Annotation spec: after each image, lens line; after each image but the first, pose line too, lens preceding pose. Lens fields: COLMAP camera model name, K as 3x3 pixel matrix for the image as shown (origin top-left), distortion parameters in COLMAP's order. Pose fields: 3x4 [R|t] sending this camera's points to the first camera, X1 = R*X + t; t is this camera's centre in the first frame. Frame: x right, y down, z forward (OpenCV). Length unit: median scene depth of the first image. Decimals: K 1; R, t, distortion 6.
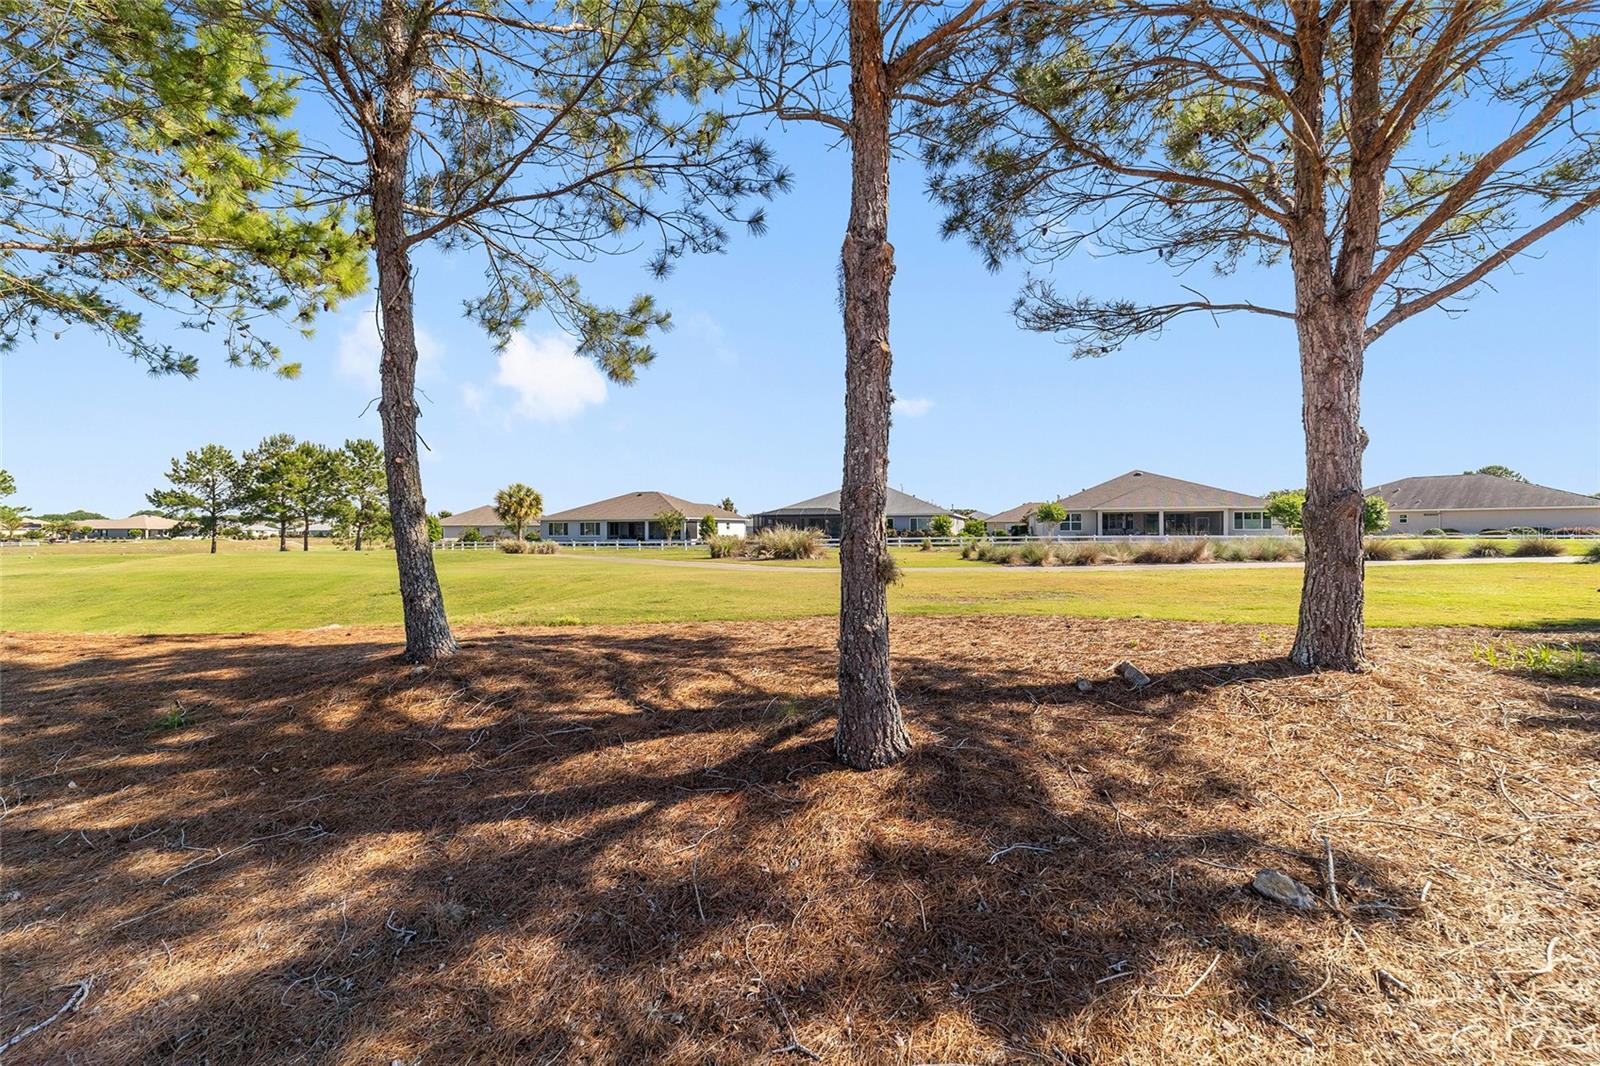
lens RADIAL K [[628.0, 0, 799.9], [0, 628.0, 530.9], [0, 0, 1]] dist [-0.020952, 0.010412]
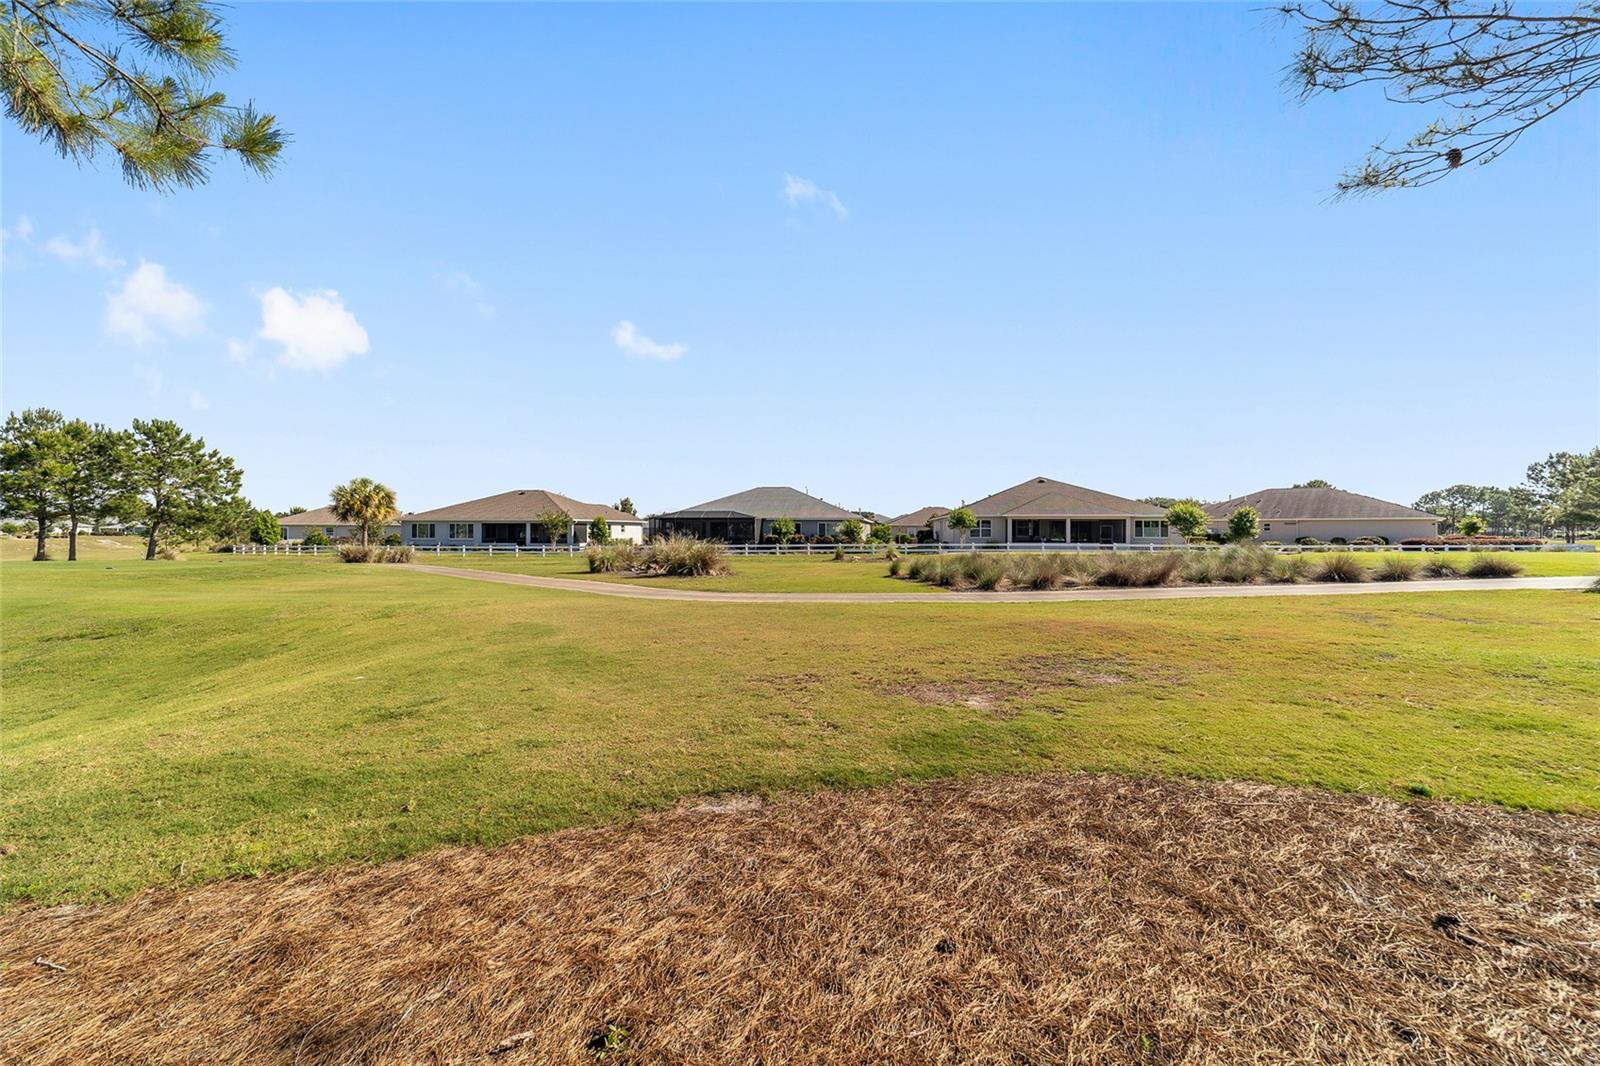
lens RADIAL K [[611.7, 0, 797.5], [0, 611.7, 528.7], [0, 0, 1]] dist [-0.018636, 0.008883]
pose [[0.988177, 0.007585, 0.153127, 0.032167], [-0.007015, 0.999966, -0.004266, -0.073768], [-0.153155, 0.003141, 0.988197, 0.940611]]
